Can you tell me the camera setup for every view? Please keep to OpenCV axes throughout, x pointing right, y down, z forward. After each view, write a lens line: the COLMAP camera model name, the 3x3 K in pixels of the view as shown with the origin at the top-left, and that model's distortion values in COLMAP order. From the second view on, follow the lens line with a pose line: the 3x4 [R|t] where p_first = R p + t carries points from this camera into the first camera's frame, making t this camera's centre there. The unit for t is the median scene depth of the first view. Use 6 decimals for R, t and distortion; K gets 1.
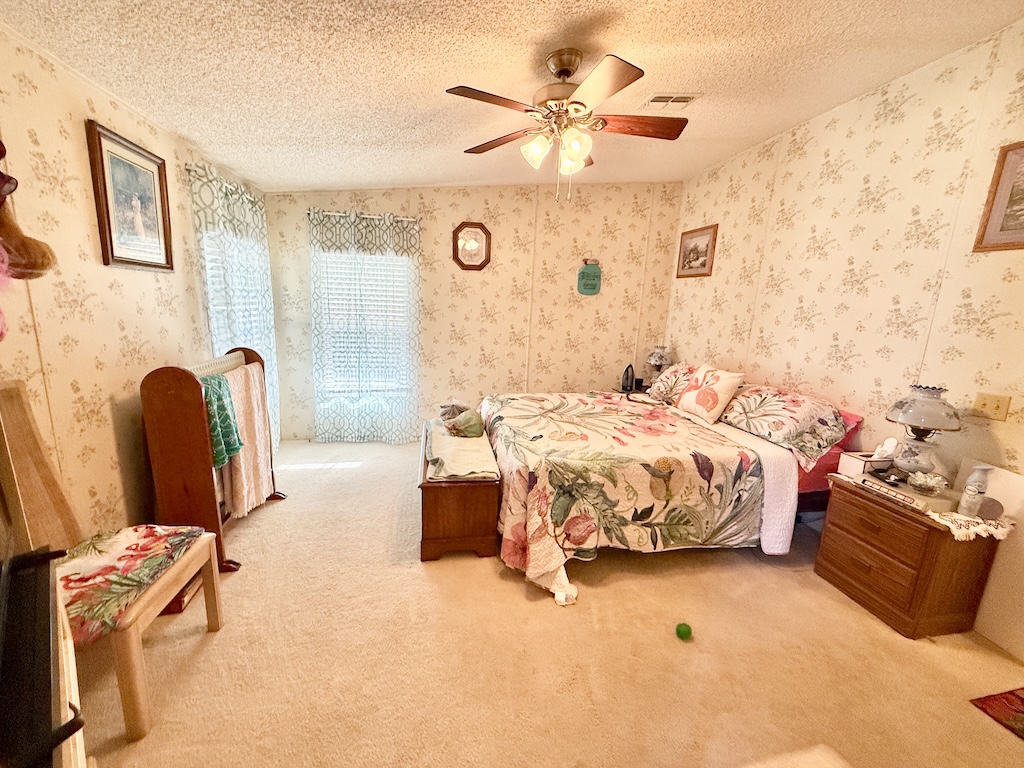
lens RADIAL K [[405.4, 0, 512.0], [0, 405.4, 384.0], [0, 0, 1]] dist [0.000251, -0.000301]
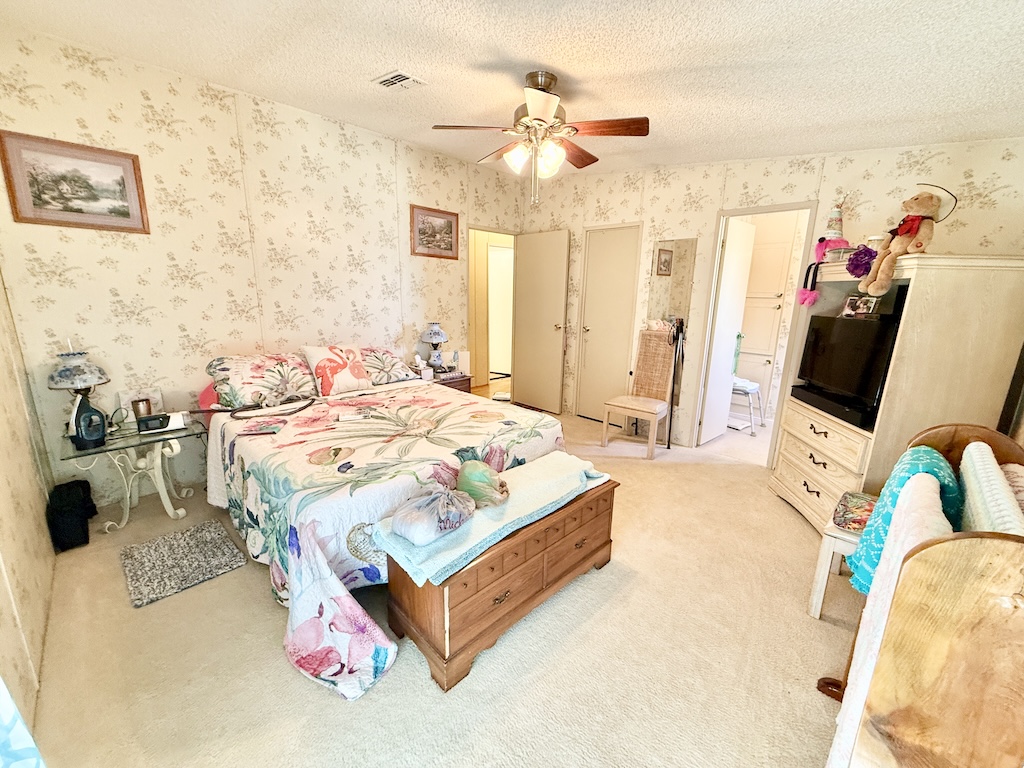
lens RADIAL K [[405.4, 0, 512.0], [0, 405.4, 384.0], [0, 0, 1]] dist [0.000251, -0.000301]
pose [[-0.554993, -0.233738, 0.798341, -0.751028], [0.124513, 0.925559, 0.357544, -0.328613], [-0.822483, 0.297839, -0.484575, 1.480192]]
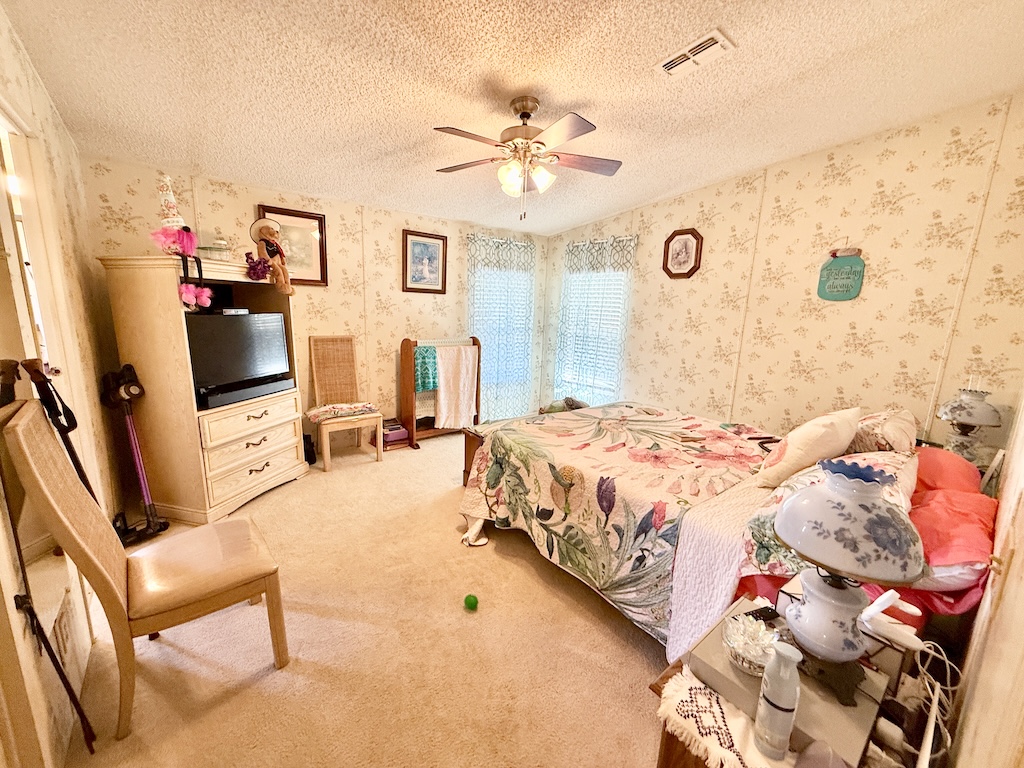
lens RADIAL K [[405.4, 0, 512.0], [0, 405.4, 384.0], [0, 0, 1]] dist [0.000251, -0.000301]
pose [[0.478167, 0.146101, -0.866031, 1.009821], [-0.187925, 0.980249, 0.061610, -0.033989], [0.857928, 0.133289, 0.496179, 0.368622]]
